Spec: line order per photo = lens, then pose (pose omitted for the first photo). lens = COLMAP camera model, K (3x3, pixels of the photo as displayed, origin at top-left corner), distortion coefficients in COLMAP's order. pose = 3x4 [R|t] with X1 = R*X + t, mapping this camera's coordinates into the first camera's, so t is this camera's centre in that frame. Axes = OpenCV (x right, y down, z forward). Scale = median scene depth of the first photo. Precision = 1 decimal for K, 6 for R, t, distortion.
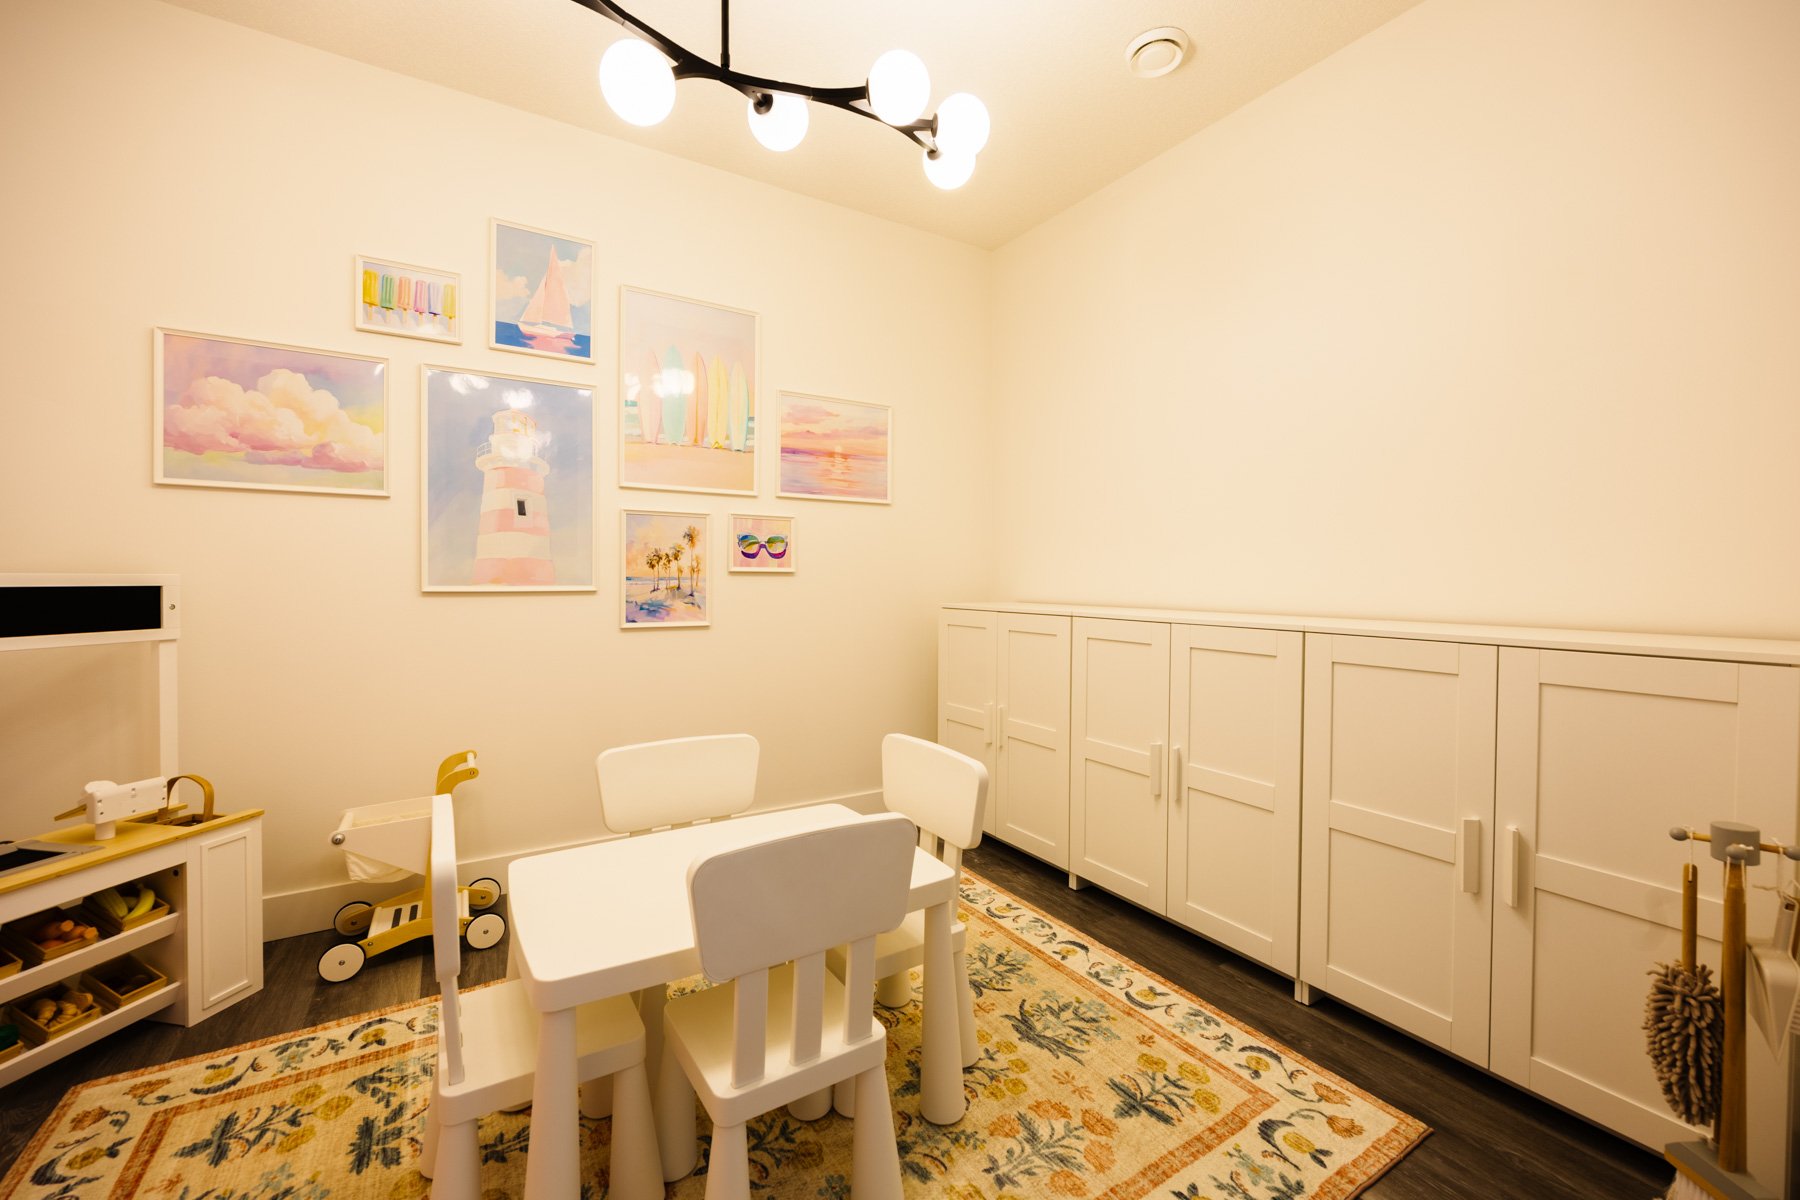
lens RADIAL K [[724.1, 0, 895.7], [0, 724.1, 584.0], [0, 0, 1]] dist [-0.003057, -0.000575]
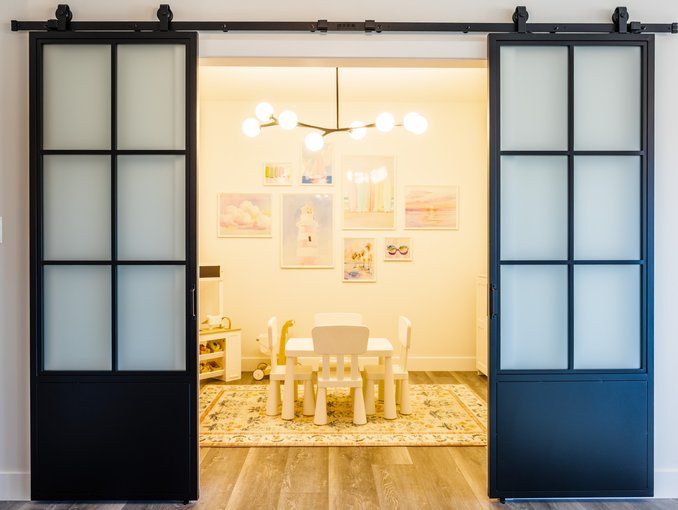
lens RADIAL K [[545.7, 0, 338.0], [0, 545.7, 254.2], [0, 0, 1]] dist [-0.013298, -0.000666]
pose [[0.858748, -0.002939, -0.512389, 0.720684], [-0.002056, 0.999956, -0.009182, -0.024595], [0.512393, 0.008939, 0.858704, -0.843150]]
